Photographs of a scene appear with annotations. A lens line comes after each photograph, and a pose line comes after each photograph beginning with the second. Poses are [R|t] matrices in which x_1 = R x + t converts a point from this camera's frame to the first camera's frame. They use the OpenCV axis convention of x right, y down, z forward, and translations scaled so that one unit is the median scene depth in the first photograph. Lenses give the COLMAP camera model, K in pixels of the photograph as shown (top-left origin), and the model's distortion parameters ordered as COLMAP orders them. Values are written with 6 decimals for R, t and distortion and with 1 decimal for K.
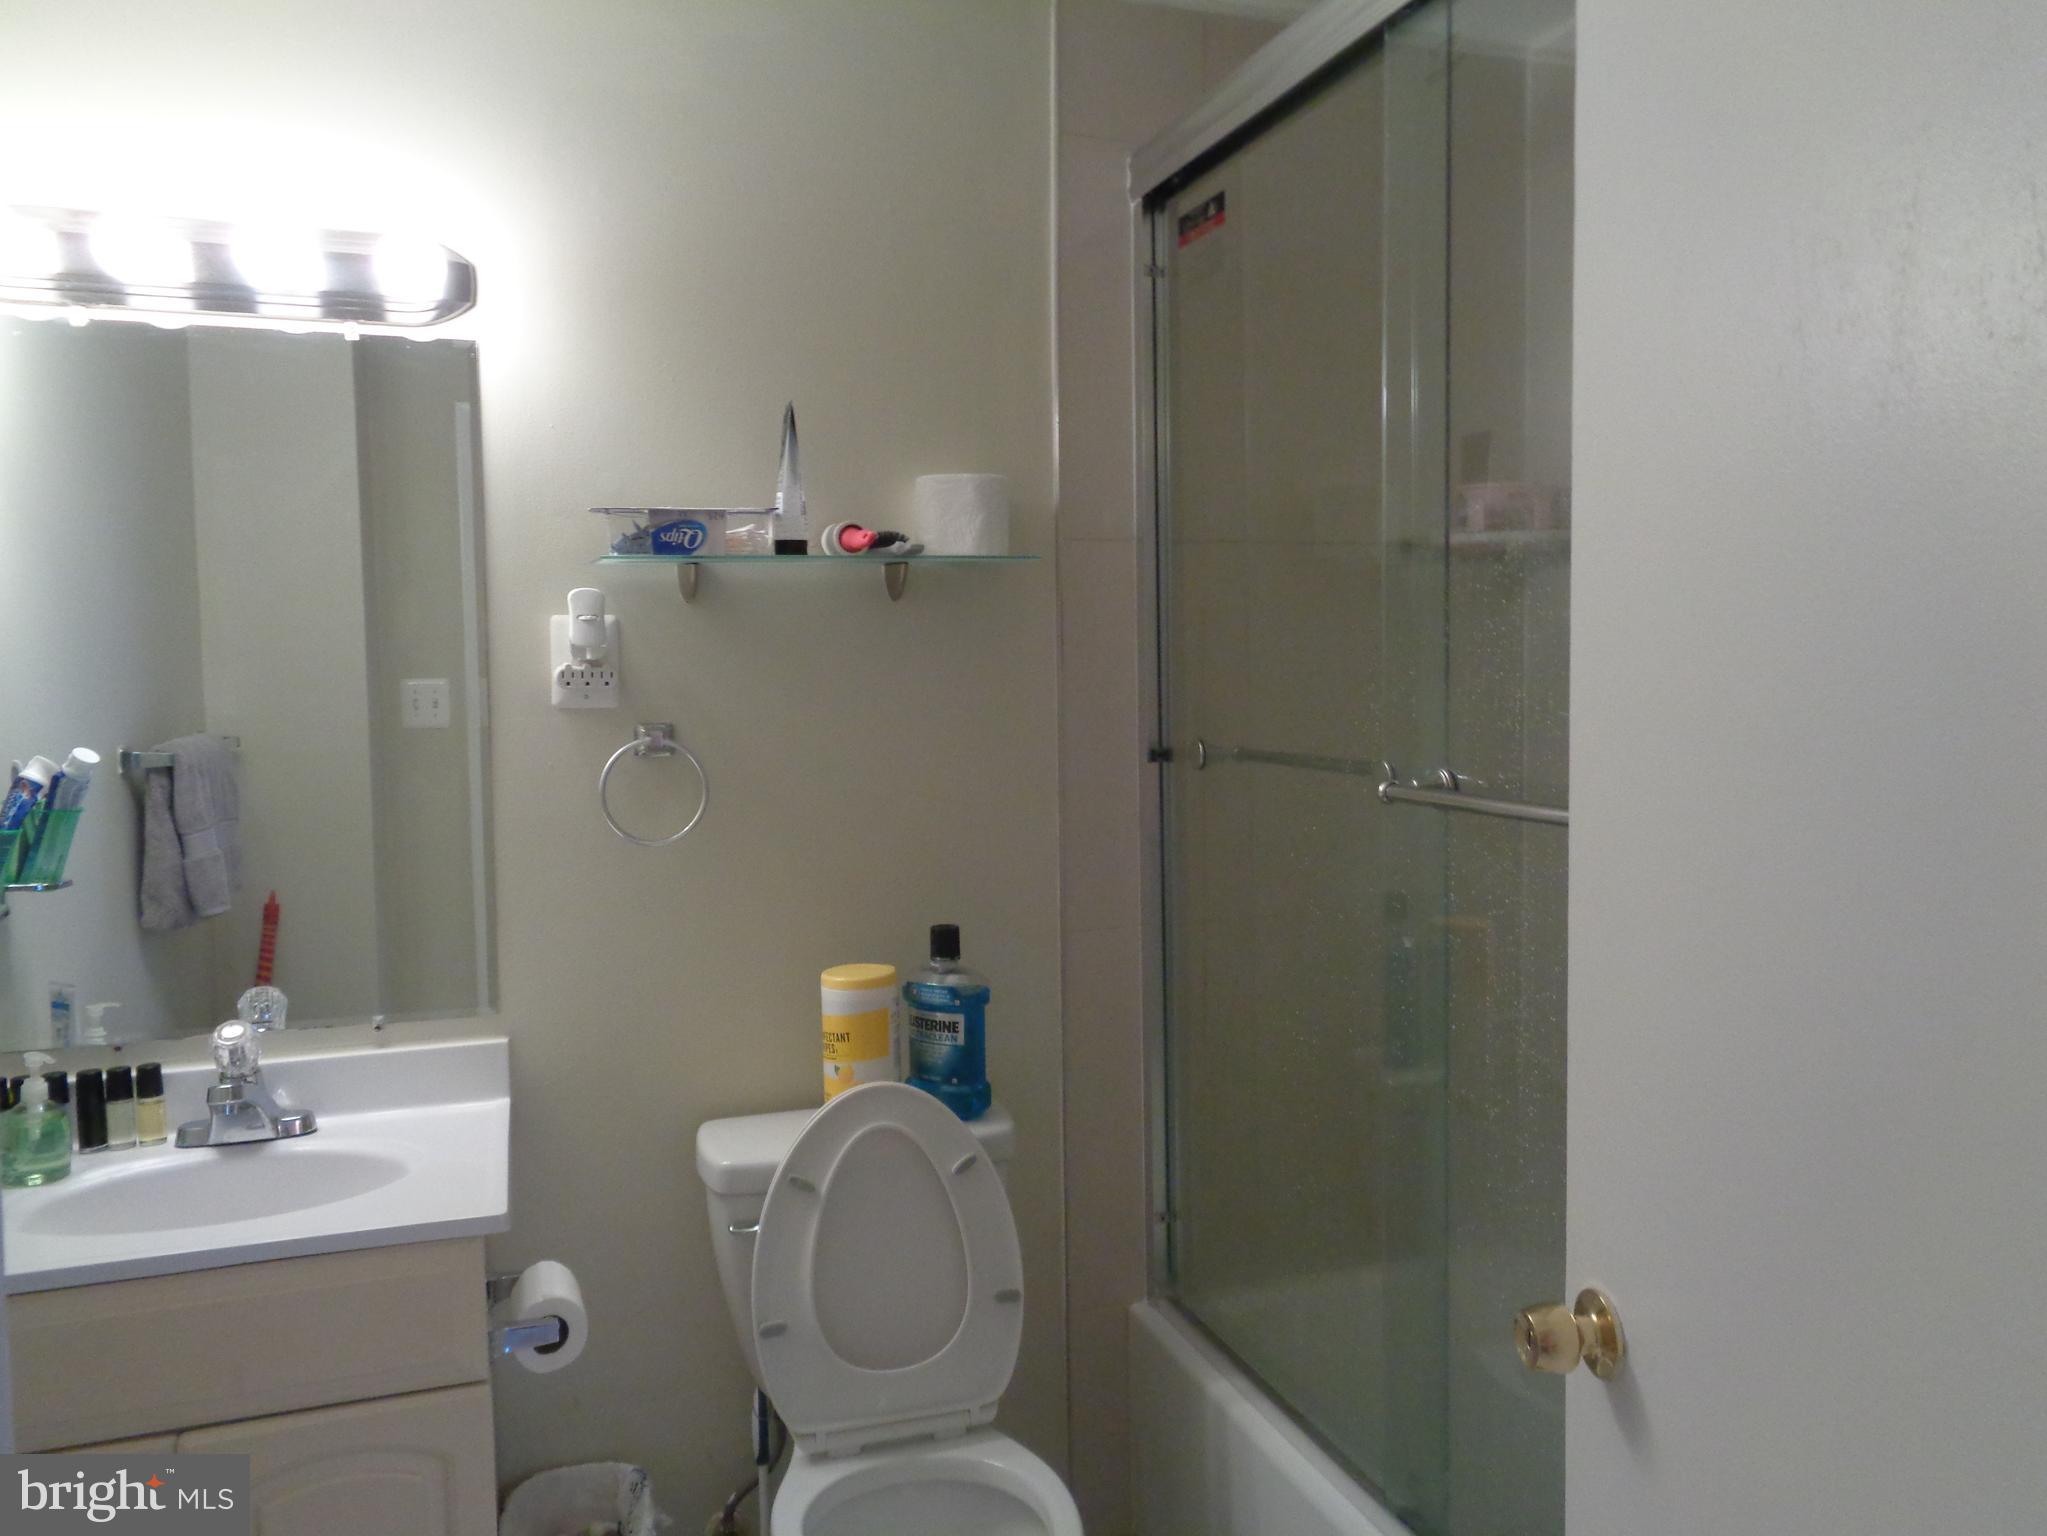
lens RADIAL K [[1528.9, 0, 1022.5], [0, 1528.9, 765.1], [0, 0, 1]] dist [-0.006203, 0.009790]
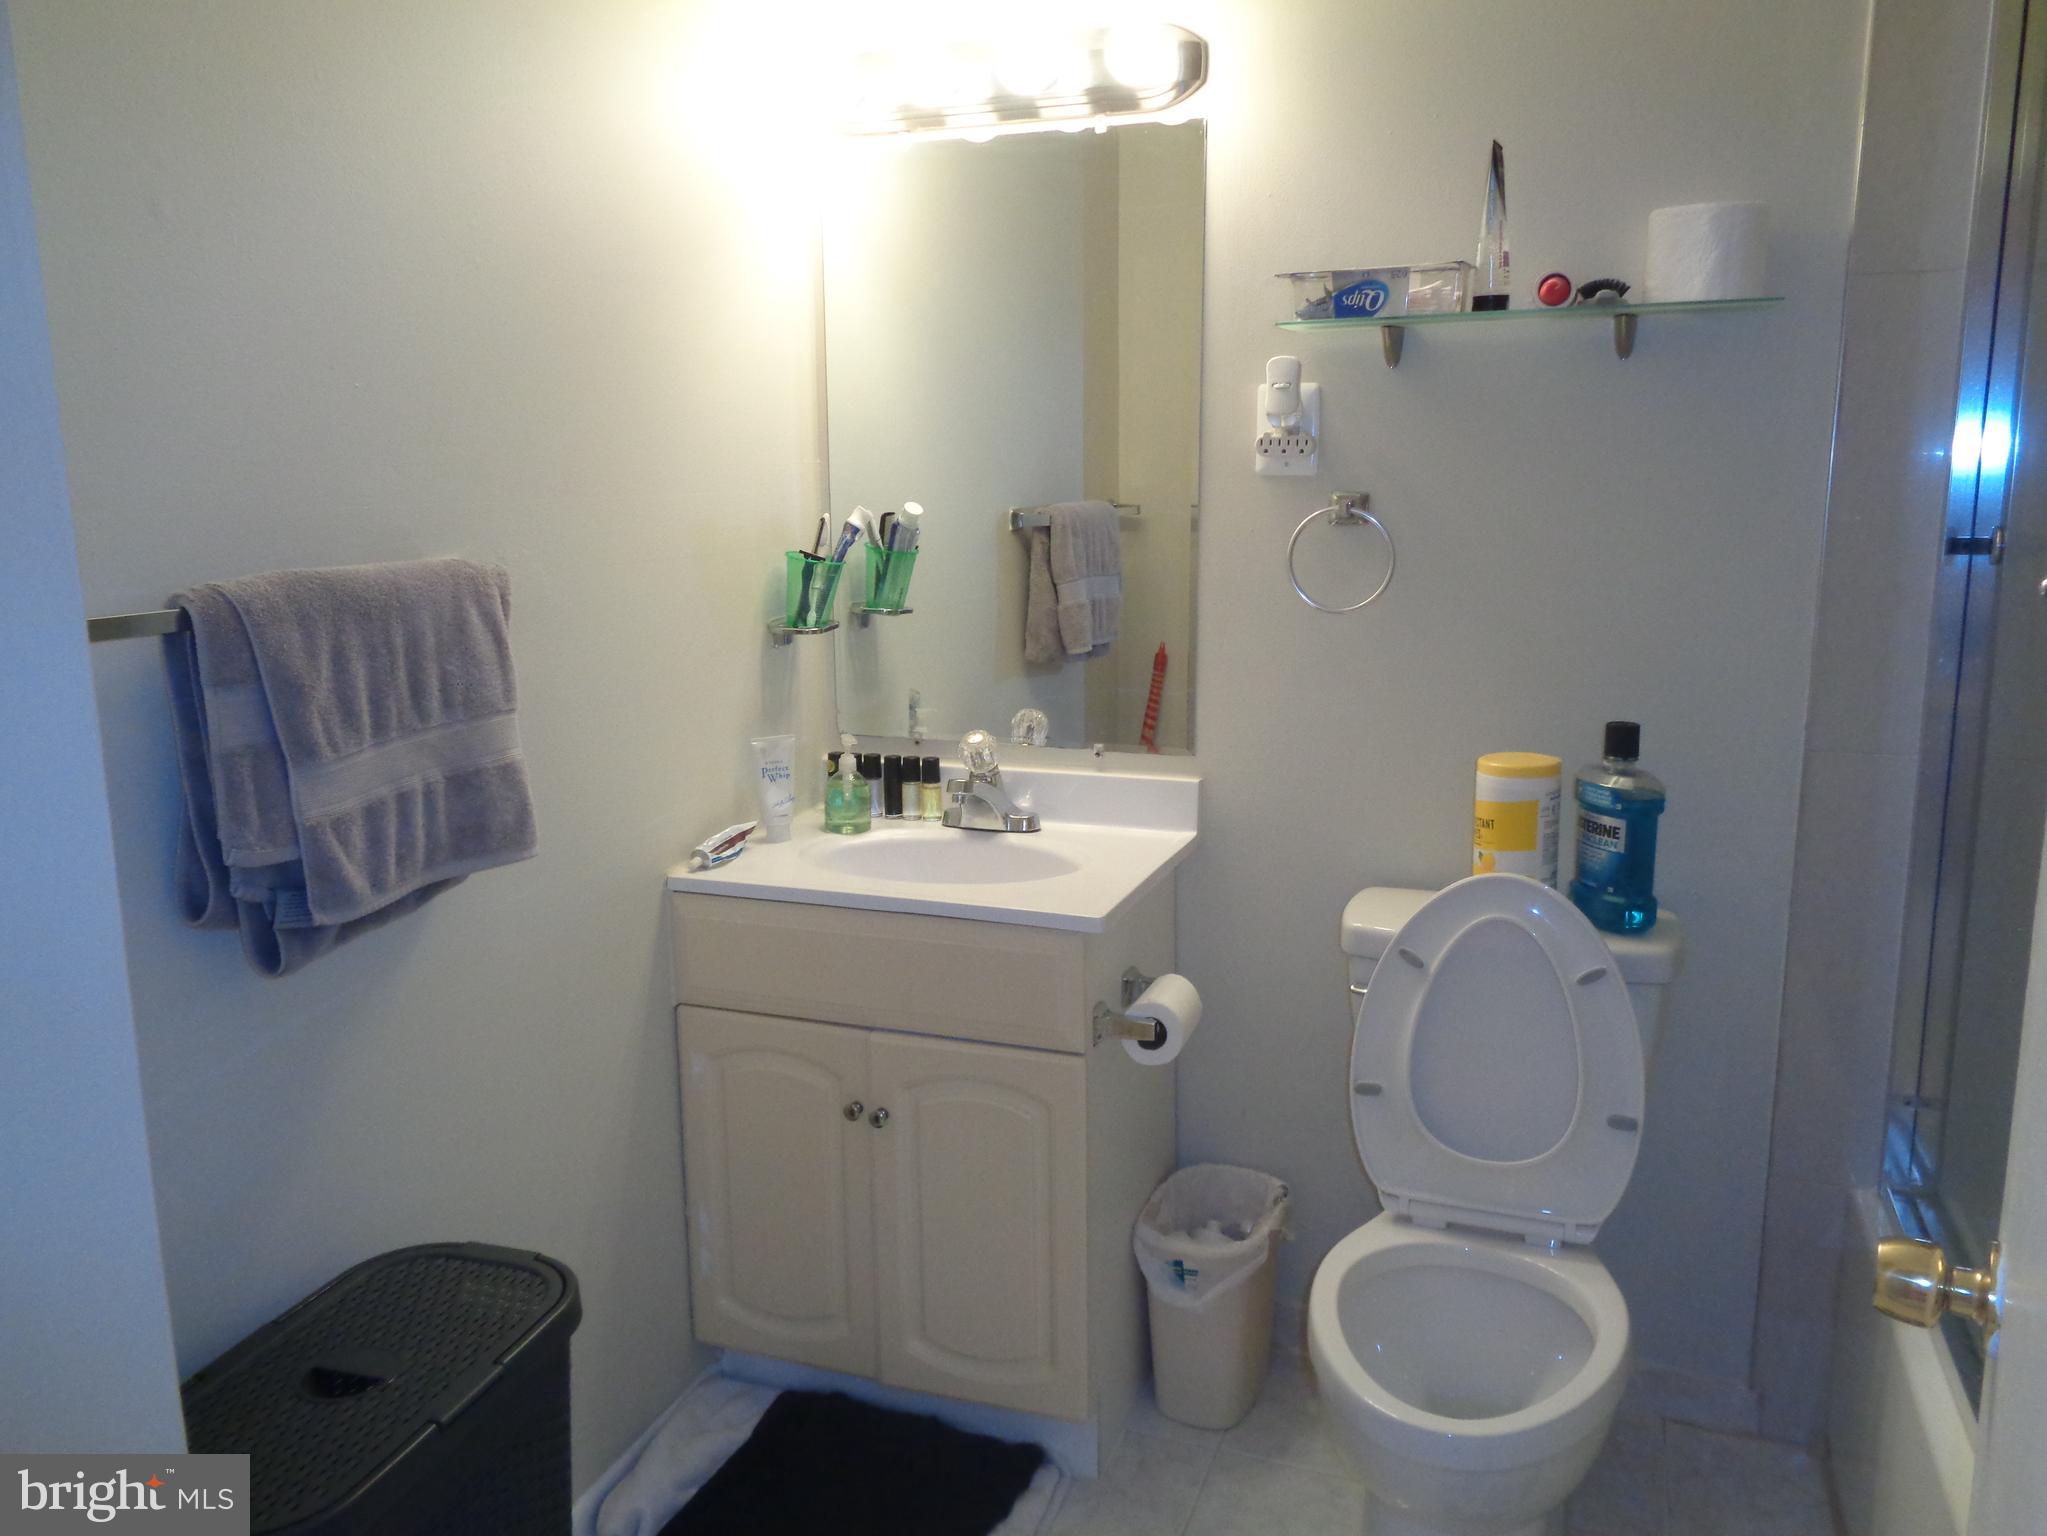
lens RADIAL K [[1528.9, 0, 1020.5], [0, 1528.9, 767.3], [0, 0, 1]] dist [-0.006203, 0.009790]
pose [[0.772383, 0.129782, -0.621756, 0.254458], [-0.043141, 0.987361, 0.152504, 0.008238], [0.633690, -0.090968, 0.768220, 0.074508]]
